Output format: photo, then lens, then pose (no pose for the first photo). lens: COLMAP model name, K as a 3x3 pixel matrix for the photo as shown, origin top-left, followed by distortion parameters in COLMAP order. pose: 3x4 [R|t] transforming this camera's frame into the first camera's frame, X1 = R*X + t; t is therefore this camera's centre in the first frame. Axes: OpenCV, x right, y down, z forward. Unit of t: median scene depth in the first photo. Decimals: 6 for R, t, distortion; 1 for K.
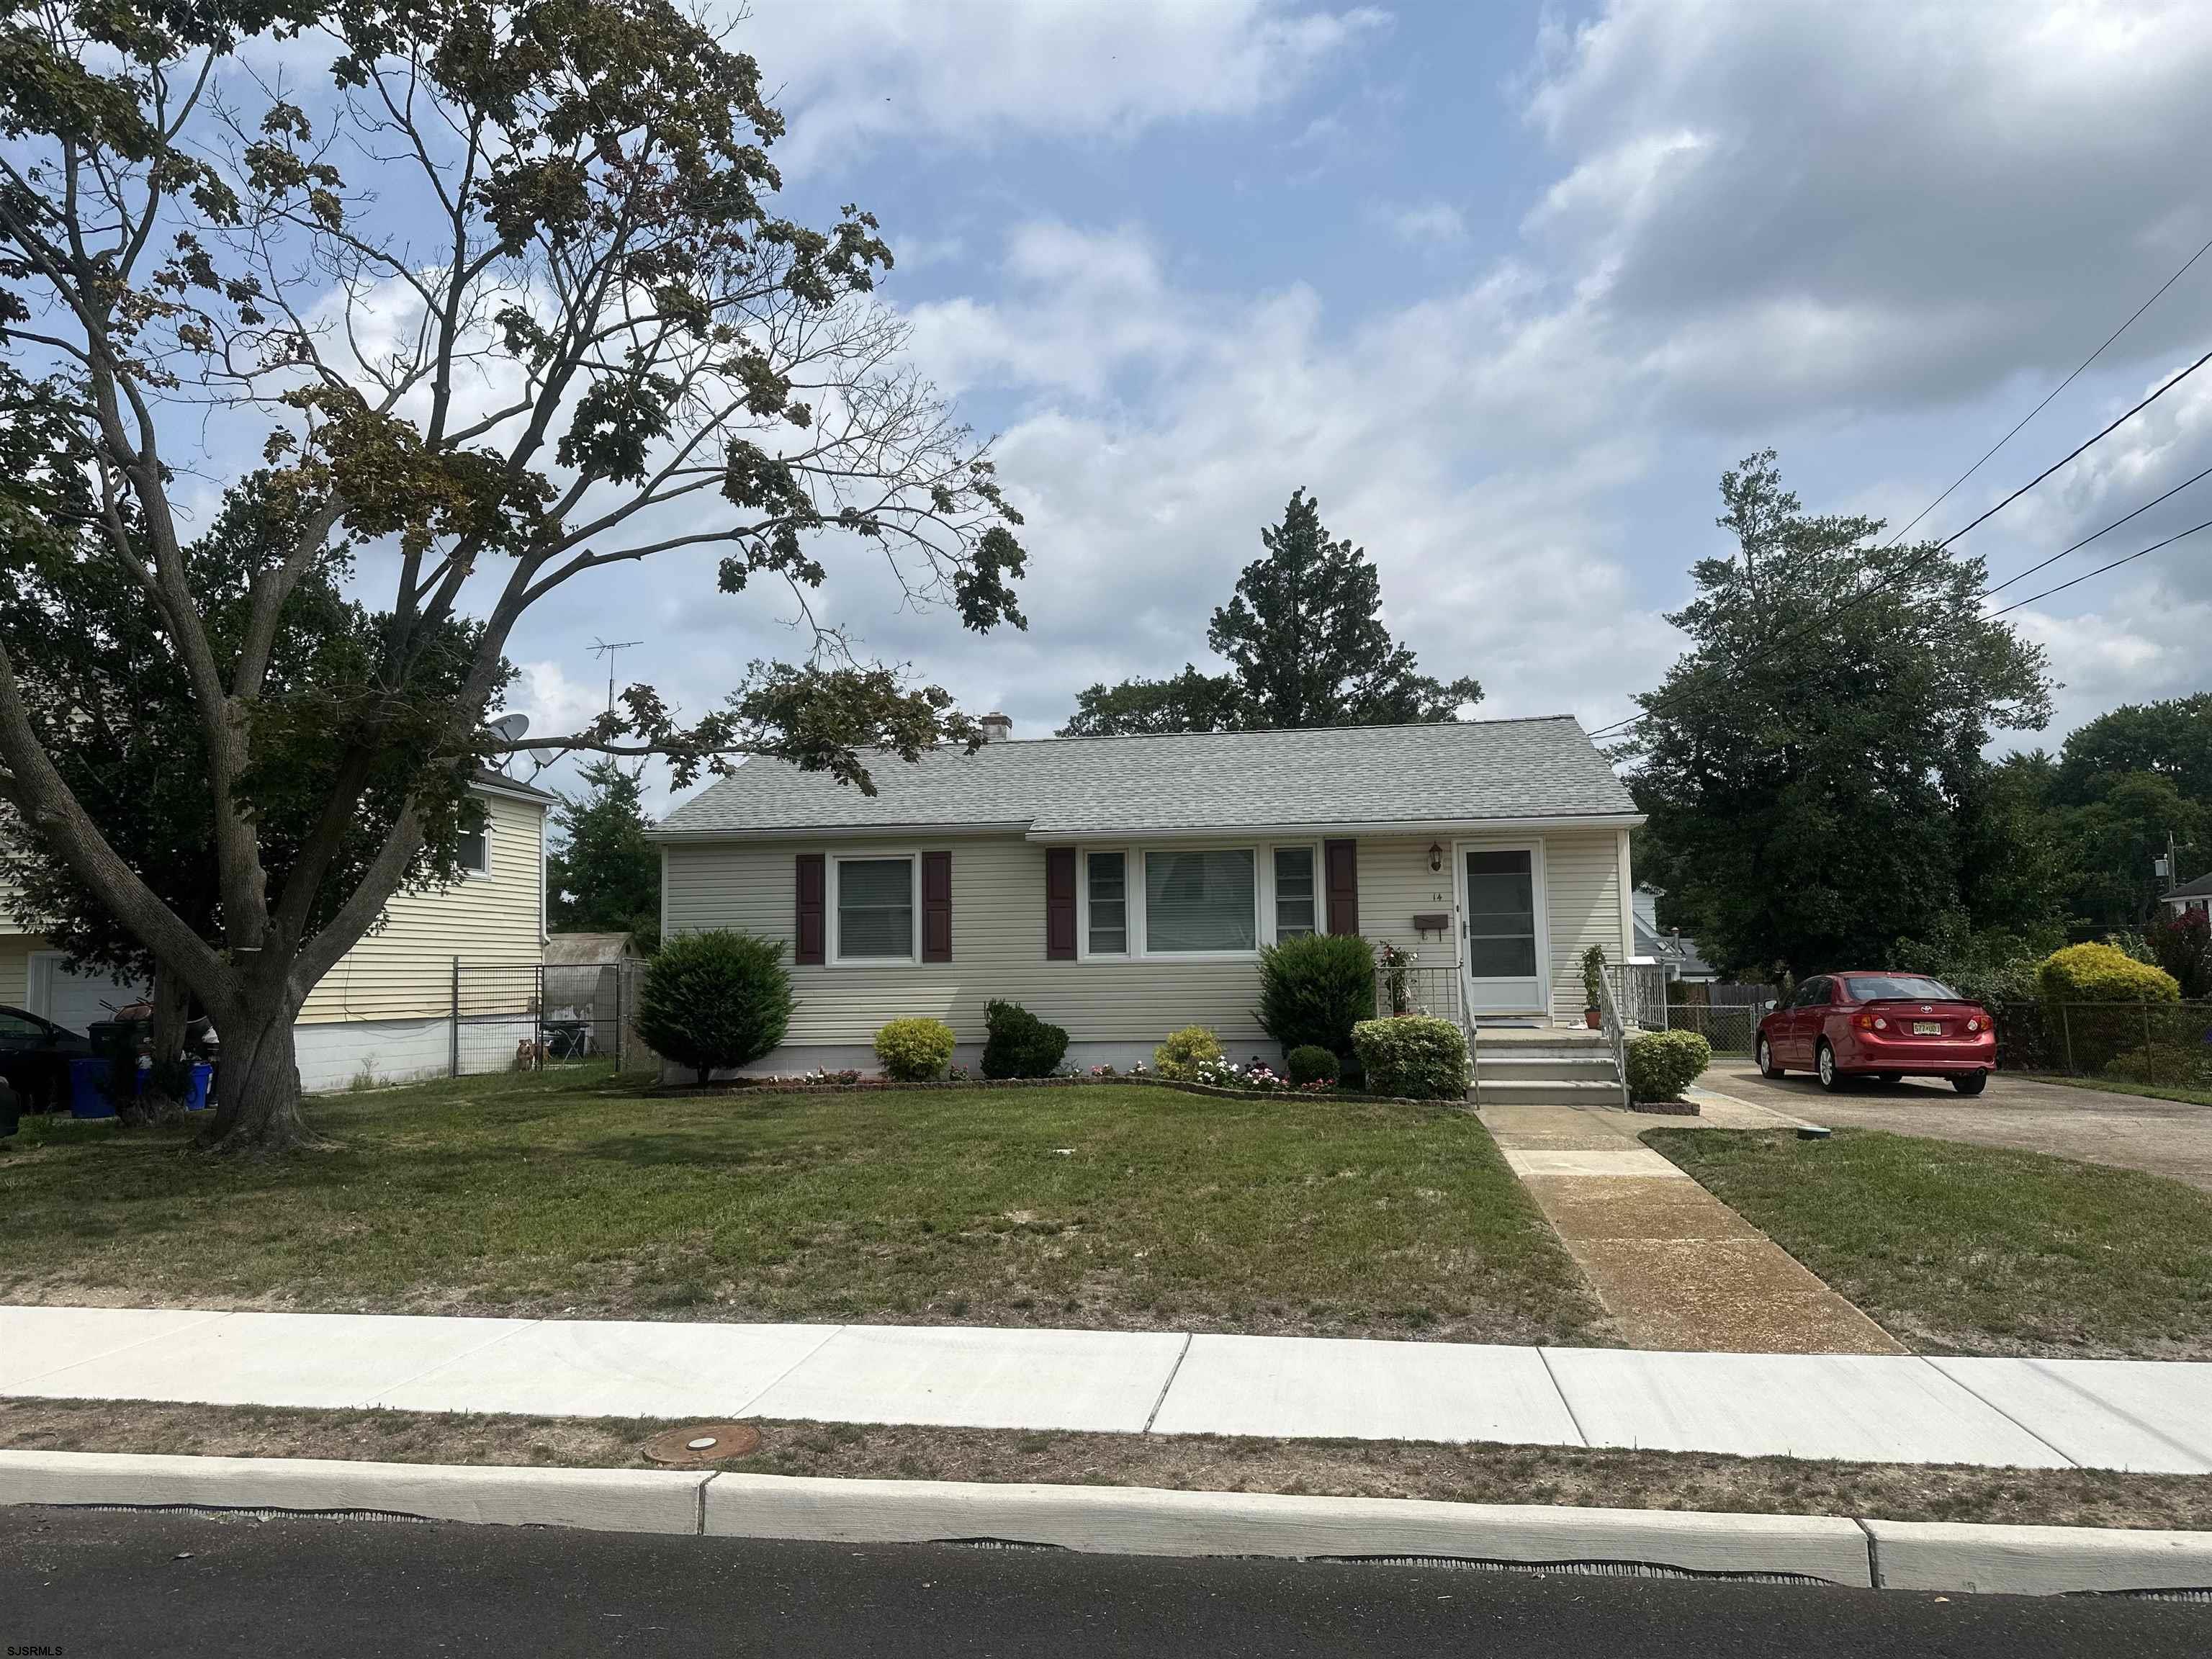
lens RADIAL K [[1546.0, 0, 1107.4], [0, 1546.0, 836.7], [0, 0, 1]] dist [0.052789, -0.060382]
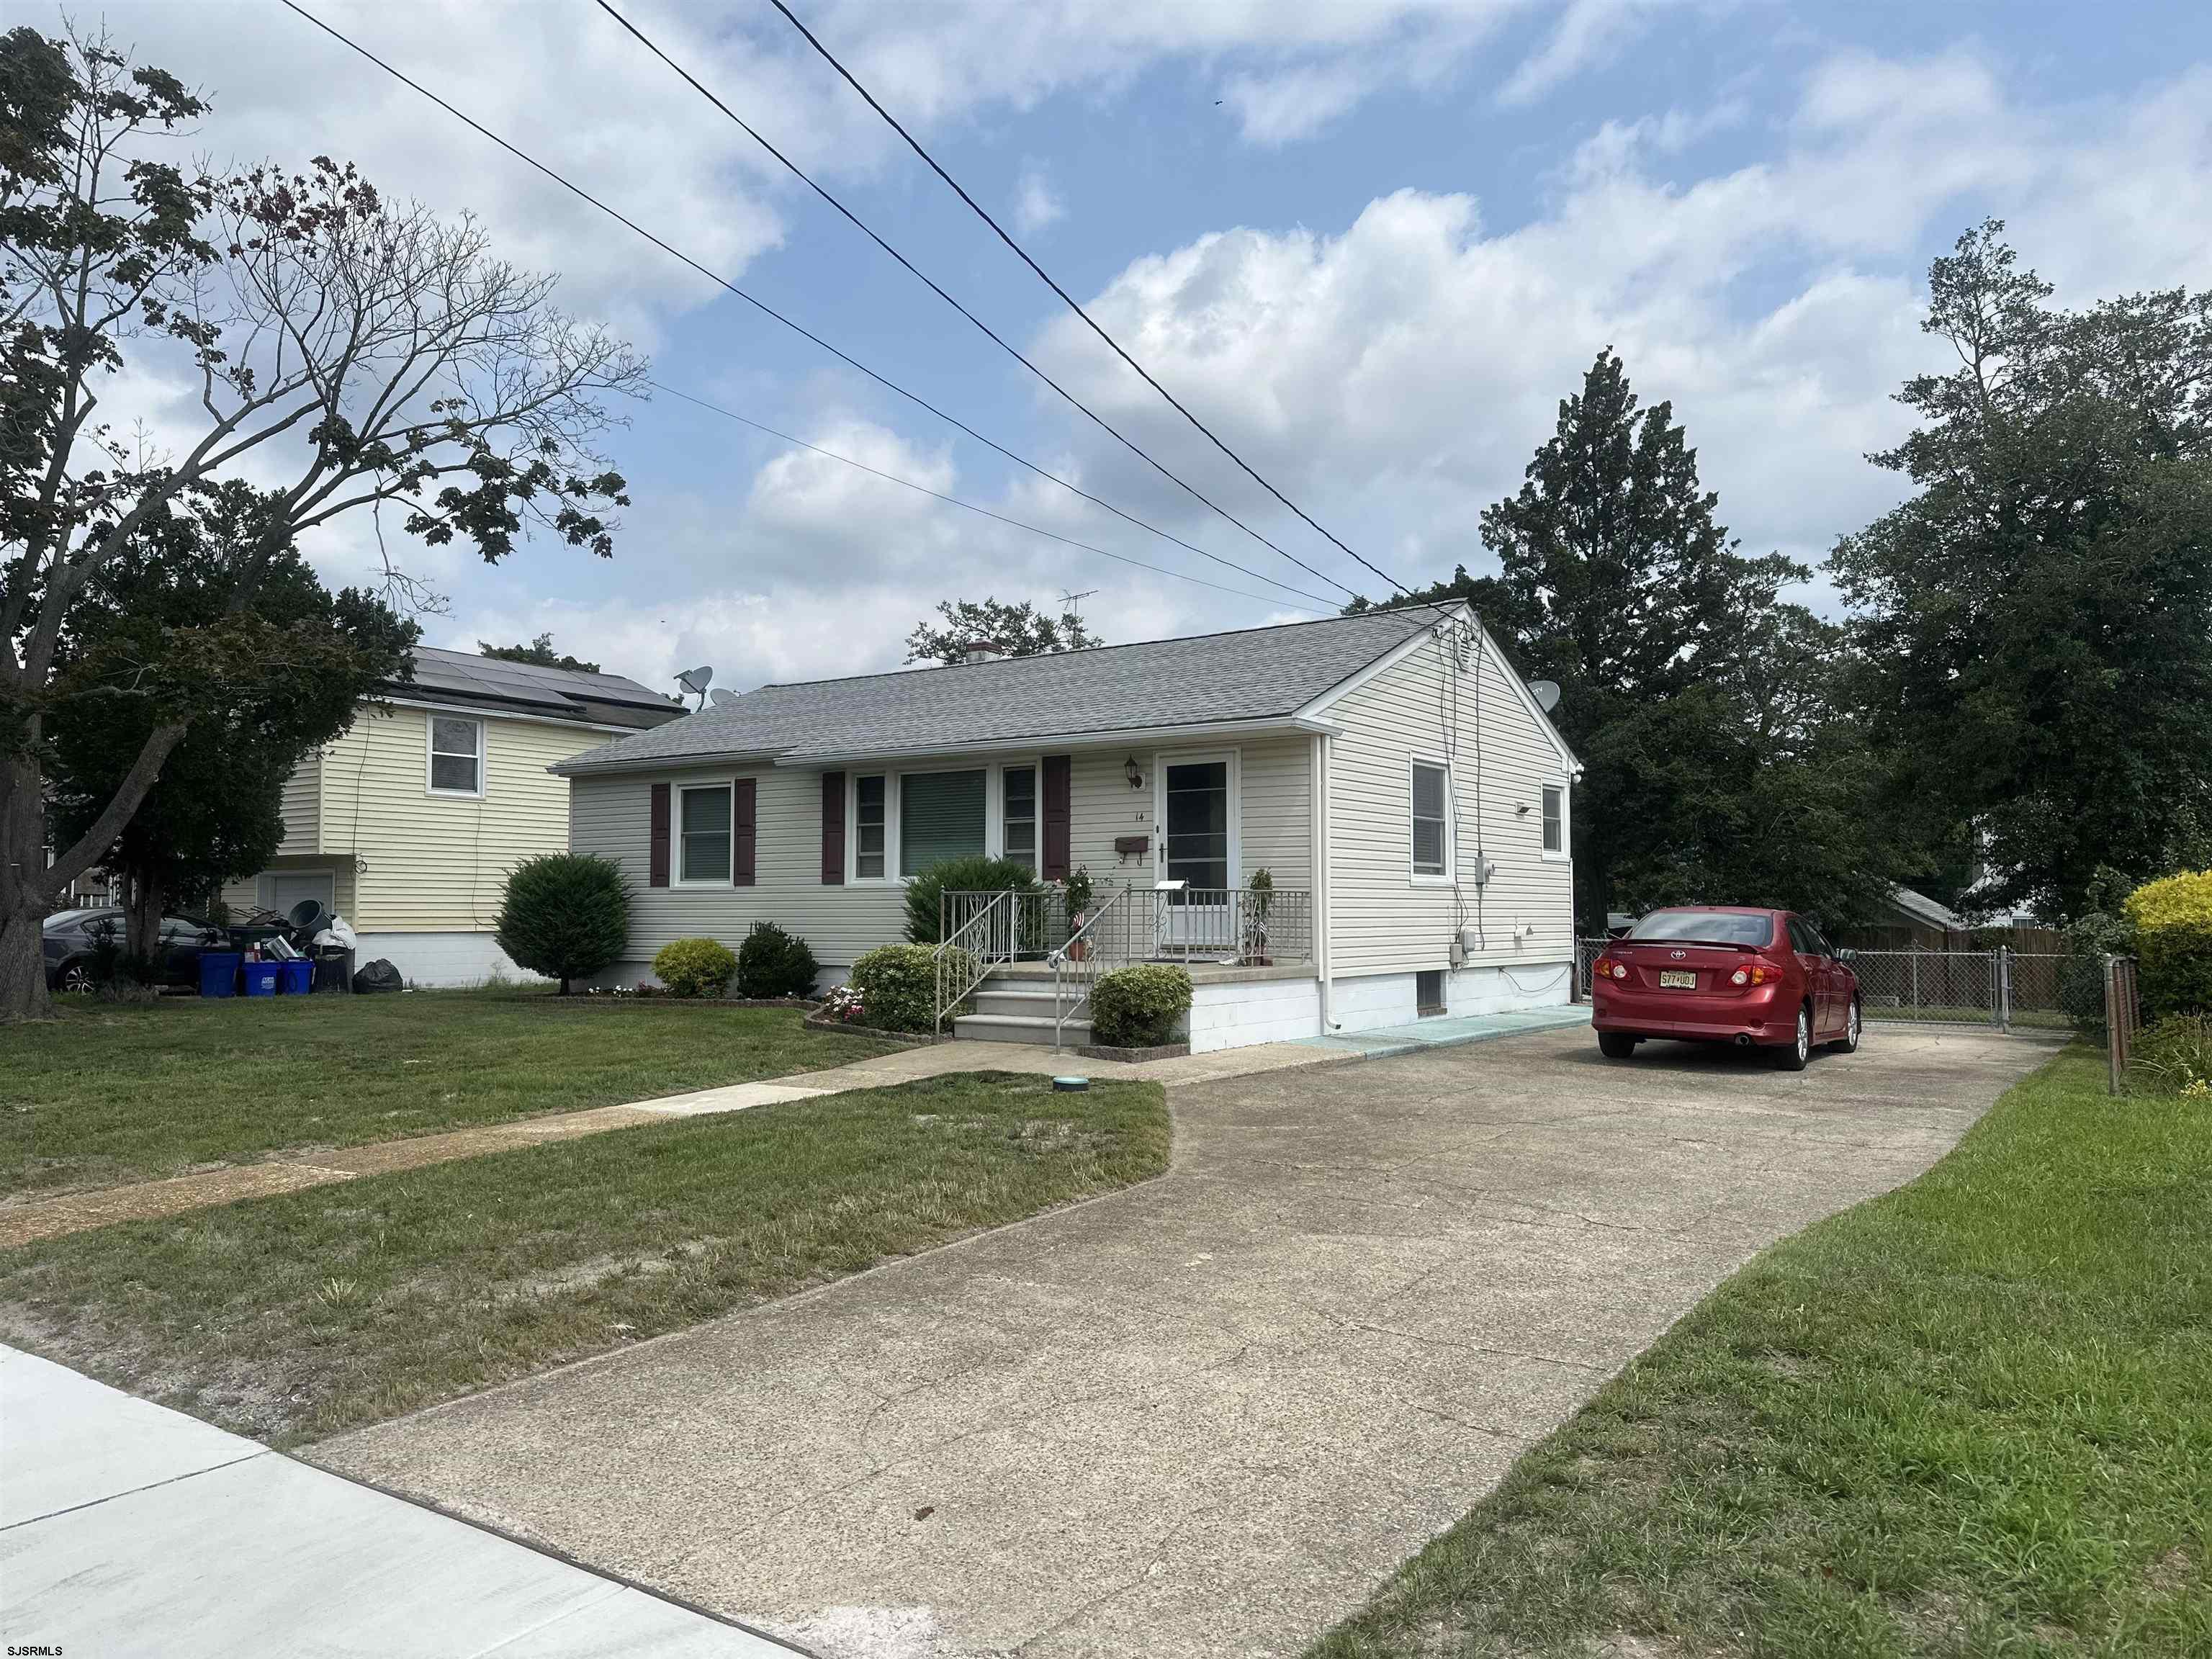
lens RADIAL K [[1546.0, 0, 1011.7], [0, 1546.0, 831.5], [0, 0, 1]] dist [0.052789, -0.060382]
pose [[0.892808, -0.007526, -0.450375, 0.926148], [0.025392, 0.999111, 0.033640, 0.026142], [0.449722, -0.041470, 0.892205, 0.280589]]
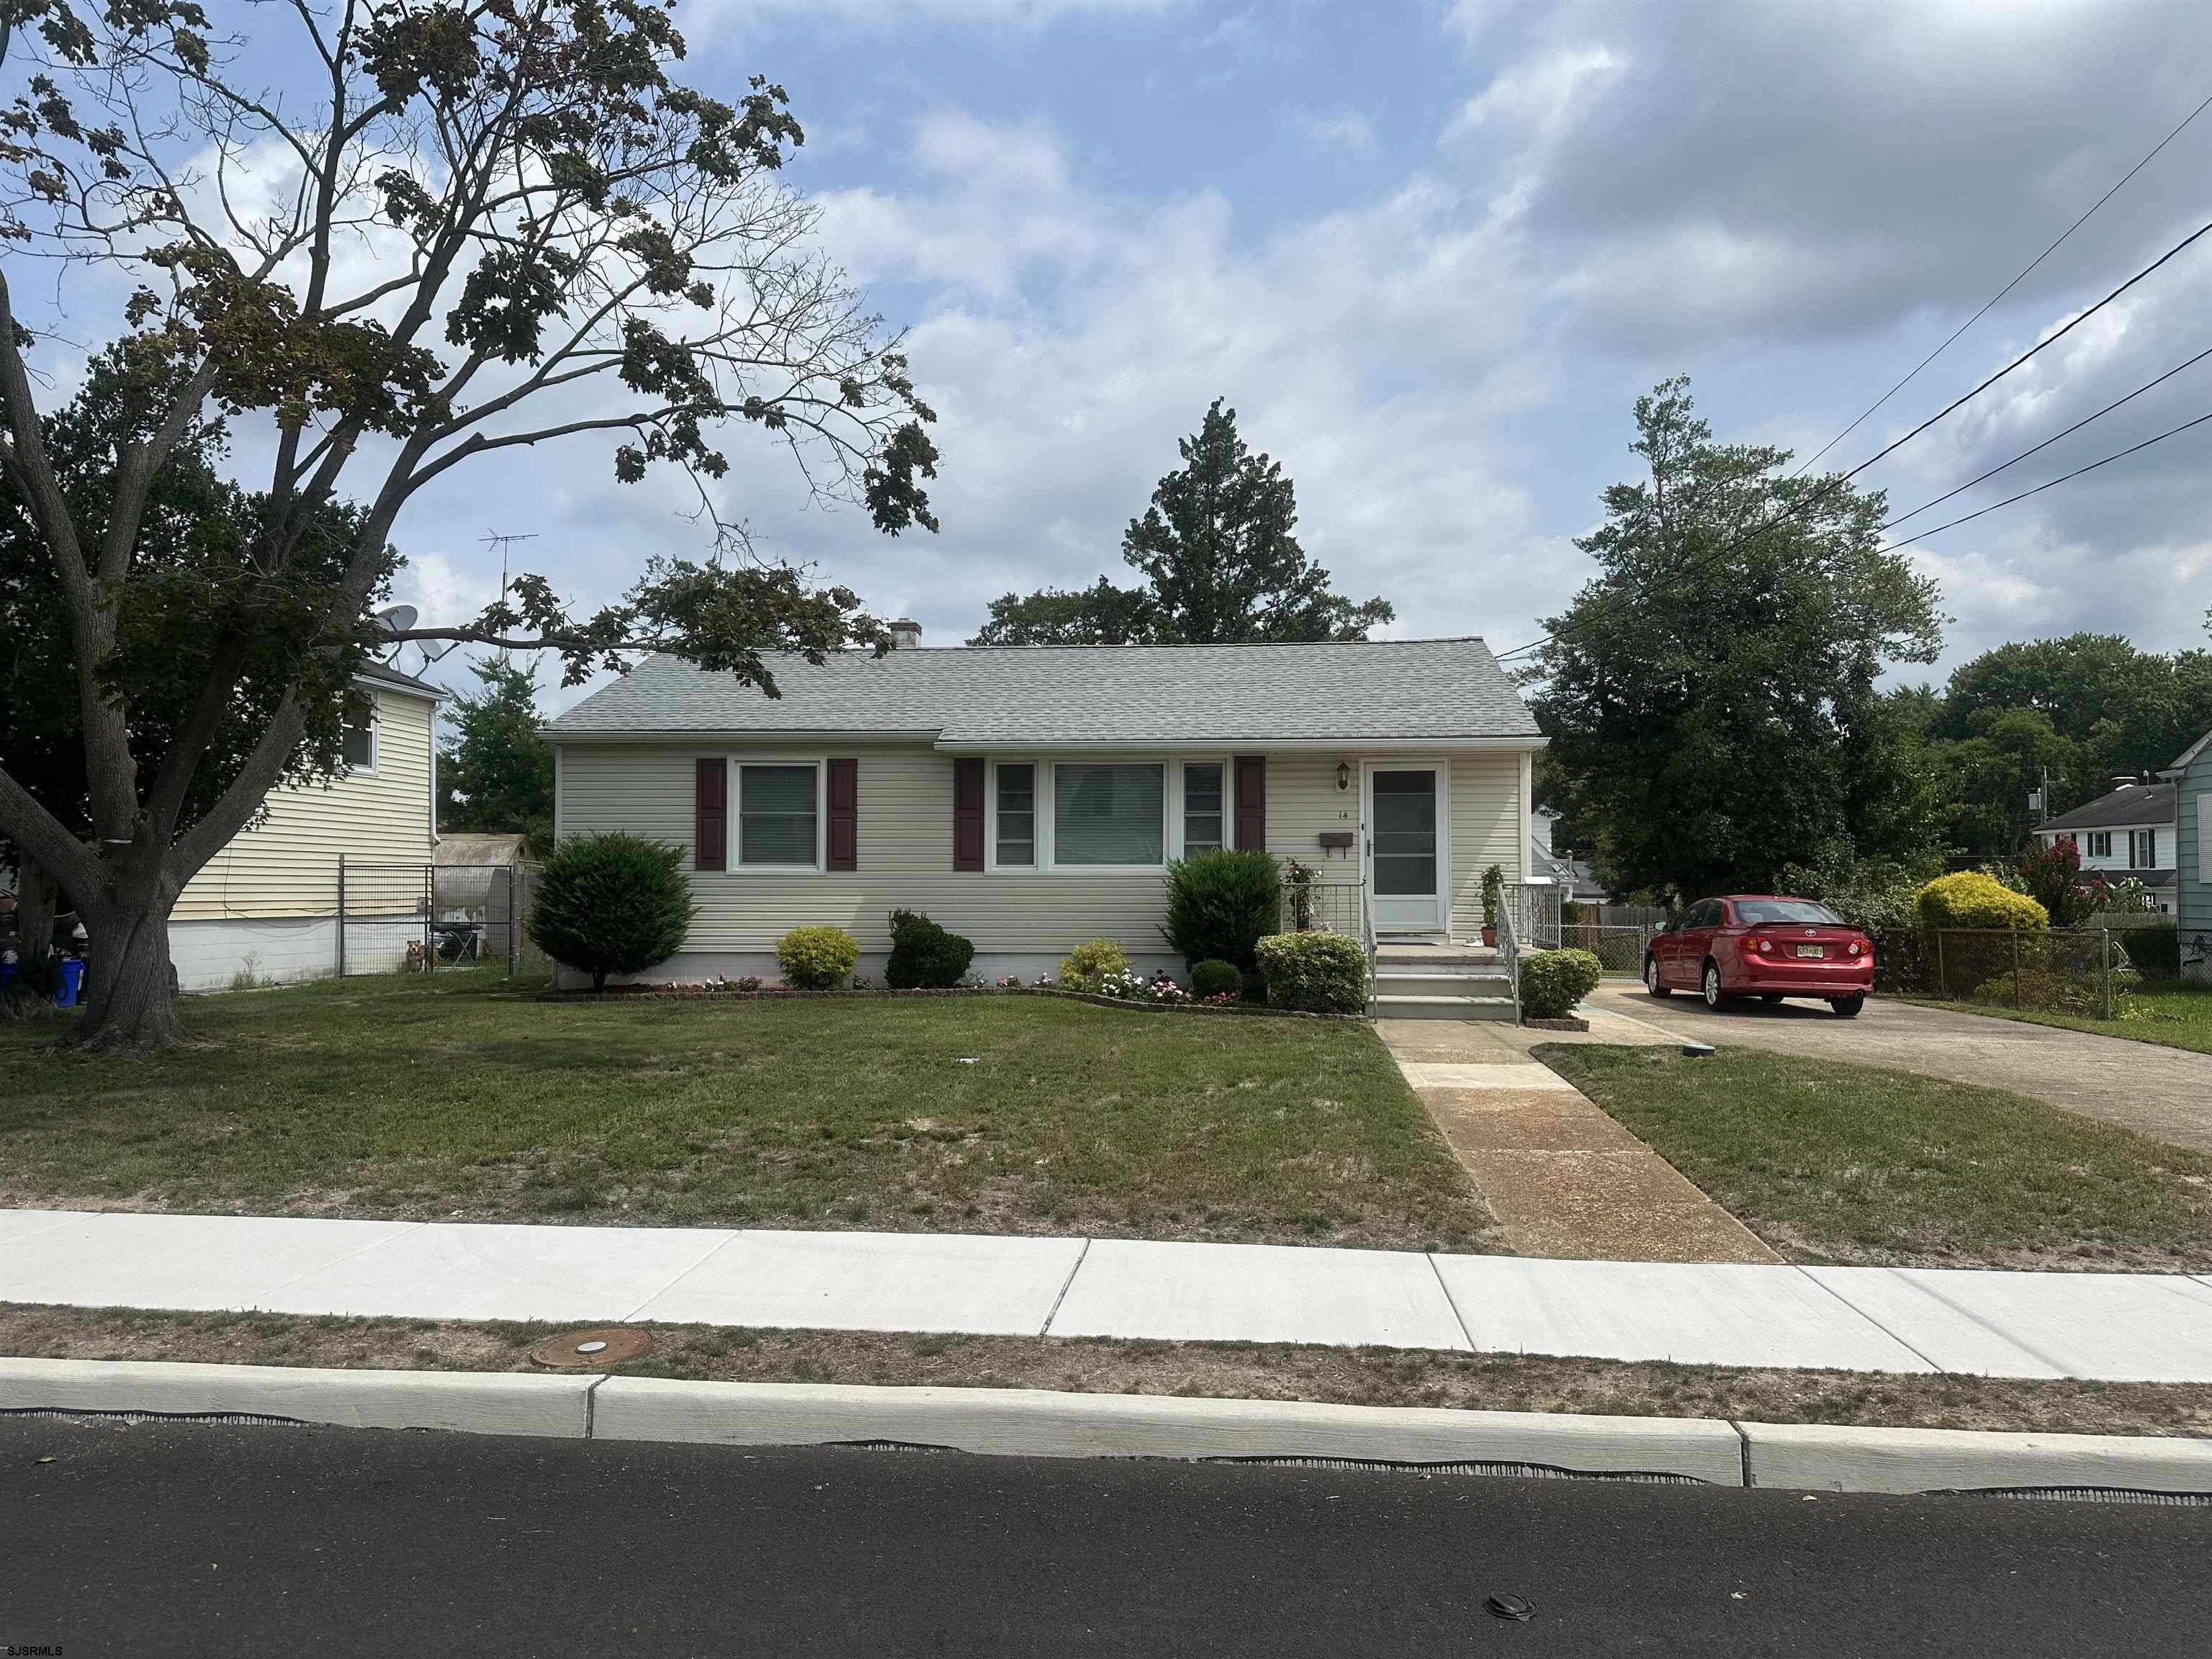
lens RADIAL K [[1546.0, 0, 1102.2], [0, 1546.0, 844.9], [0, 0, 1]] dist [0.052789, -0.060382]
pose [[0.998226, 0.019380, 0.056289, 0.000329], [-0.022787, 0.997906, 0.060536, 0.001651], [-0.054998, -0.061712, 0.996578, 0.006655]]
